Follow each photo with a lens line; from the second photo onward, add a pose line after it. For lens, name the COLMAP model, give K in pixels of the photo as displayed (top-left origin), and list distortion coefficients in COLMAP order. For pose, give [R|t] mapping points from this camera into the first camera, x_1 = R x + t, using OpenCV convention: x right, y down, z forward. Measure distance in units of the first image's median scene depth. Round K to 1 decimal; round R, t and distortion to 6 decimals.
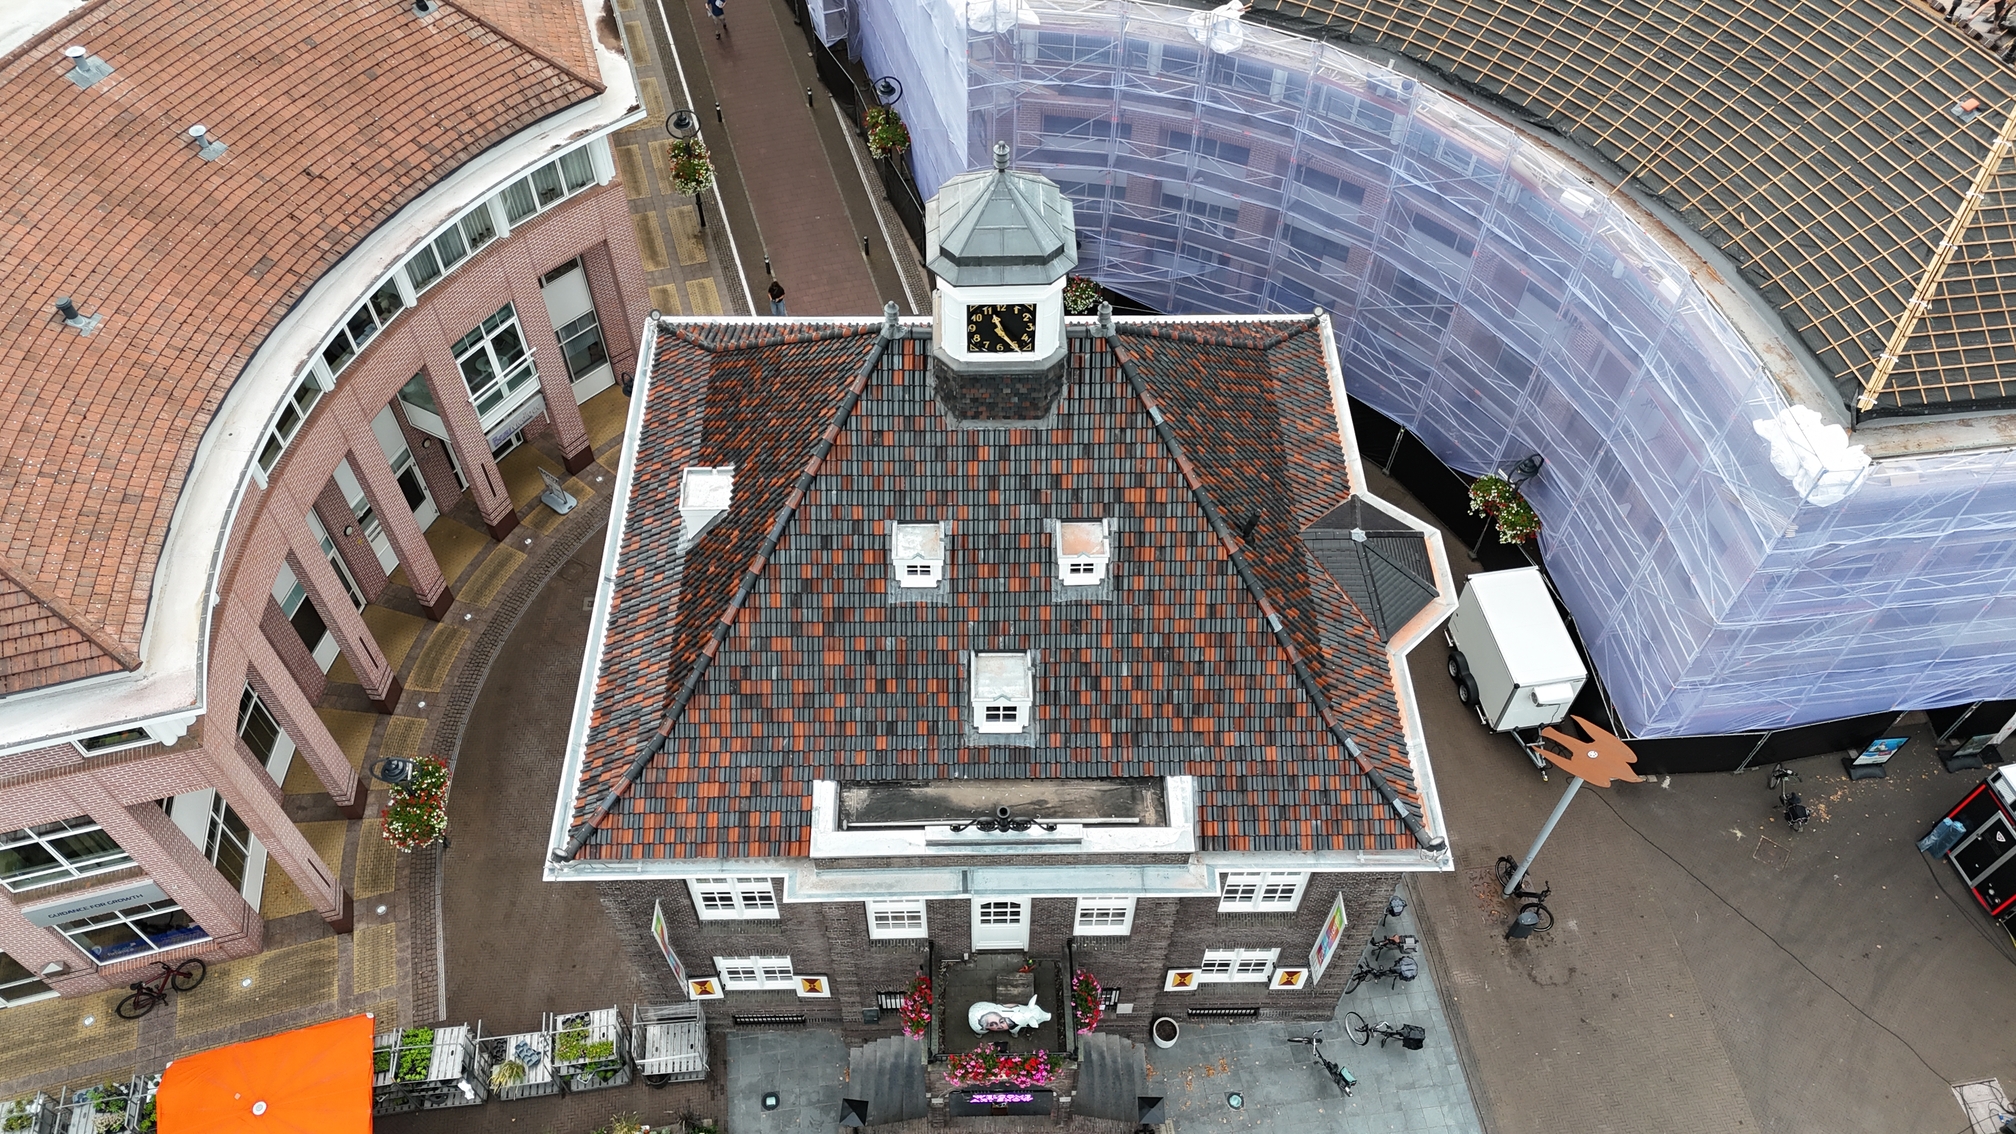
lens RADIAL K [[1469.4, 0, 1009.7], [0, 1469.4, 557.1], [0, 0, 1]] dist [0.072028, -0.050205]
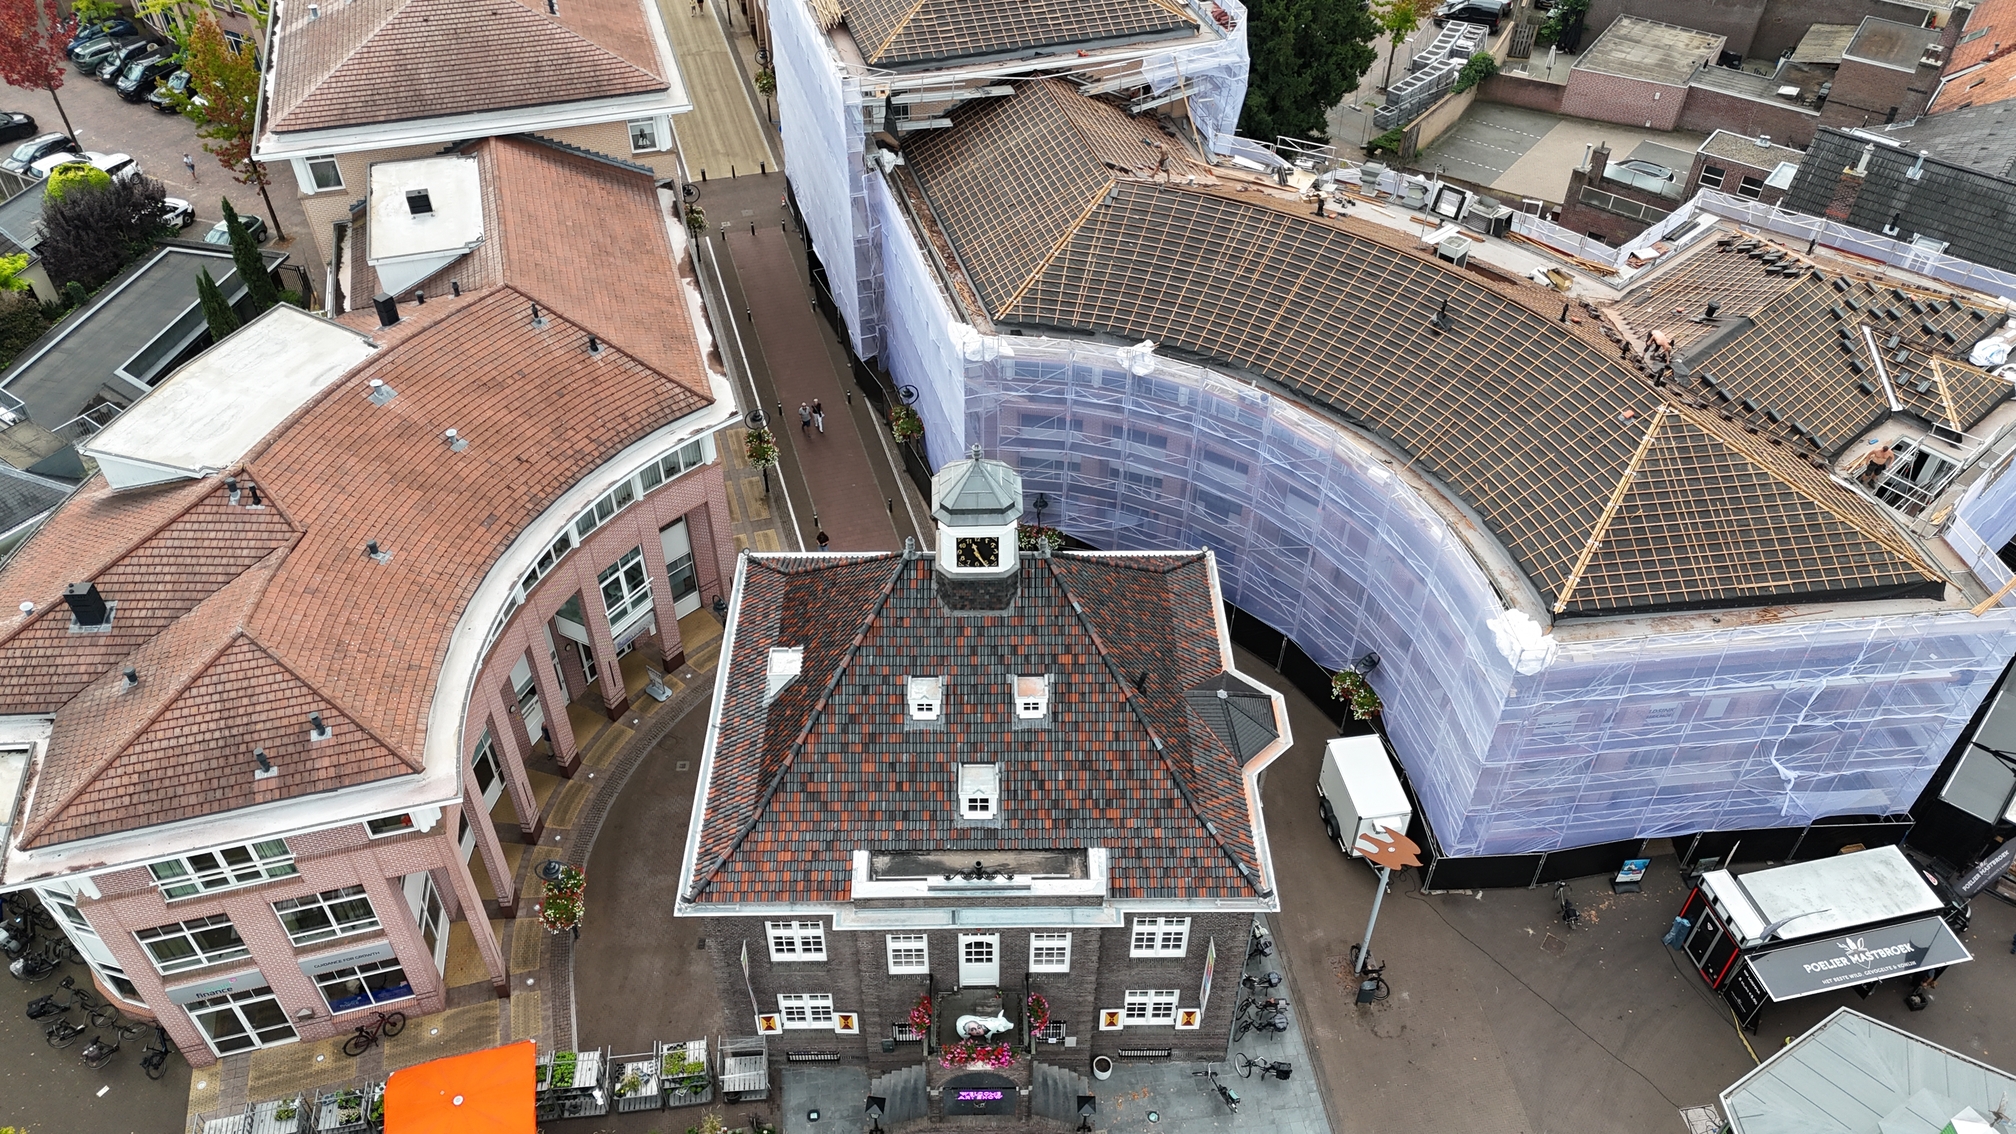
lens RADIAL K [[1469.4, 0, 1009.7], [0, 1469.4, 557.1], [0, 0, 1]] dist [0.072028, -0.050205]
pose [[0.999965, -0.000859, -0.008338, 0.032183], [-0.000616, 0.984514, -0.175304, 0.099790], [0.008359, 0.175303, 0.984479, -0.441368]]
